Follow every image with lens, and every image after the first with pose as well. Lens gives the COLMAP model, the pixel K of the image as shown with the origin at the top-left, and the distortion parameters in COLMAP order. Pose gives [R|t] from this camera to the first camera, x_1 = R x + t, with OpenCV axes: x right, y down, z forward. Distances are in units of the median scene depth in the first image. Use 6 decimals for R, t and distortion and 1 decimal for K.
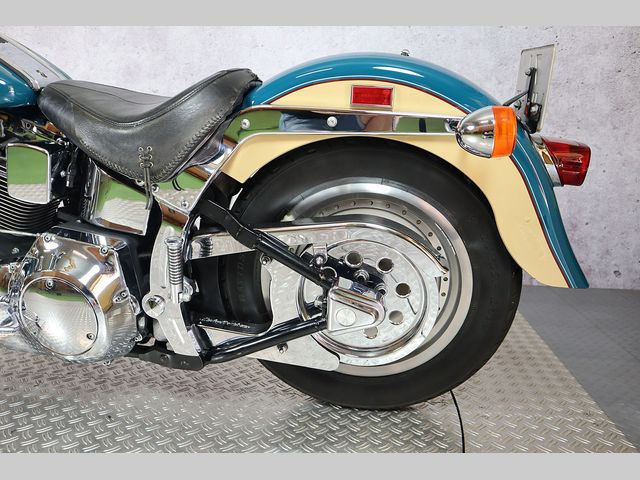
lens RADIAL K [[482.3, 0, 320.0], [0, 482.3, 240.0], [0, 0, 1]] dist [-0.054921, 0.000081]
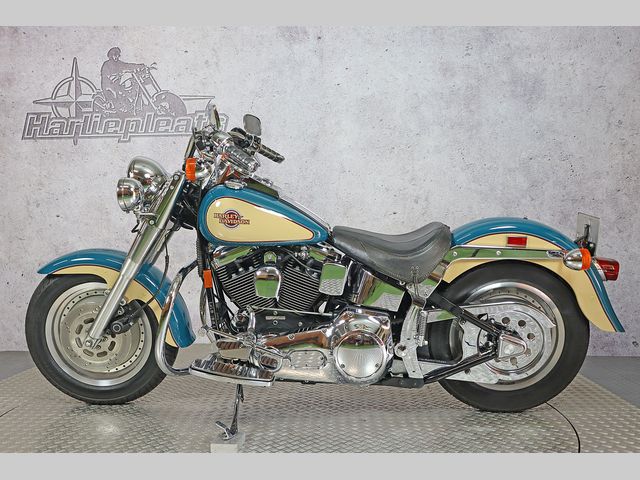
lens RADIAL K [[586.6, 0, 320.0], [0, 586.6, 240.0], [0, 0, 1]] dist [-0.028009, 0.019404]
pose [[0.995797, -0.014469, 0.090436, -0.883925], [0.029443, 0.985600, -0.166510, 0.088923], [-0.086724, 0.168473, 0.981884, -1.300730]]
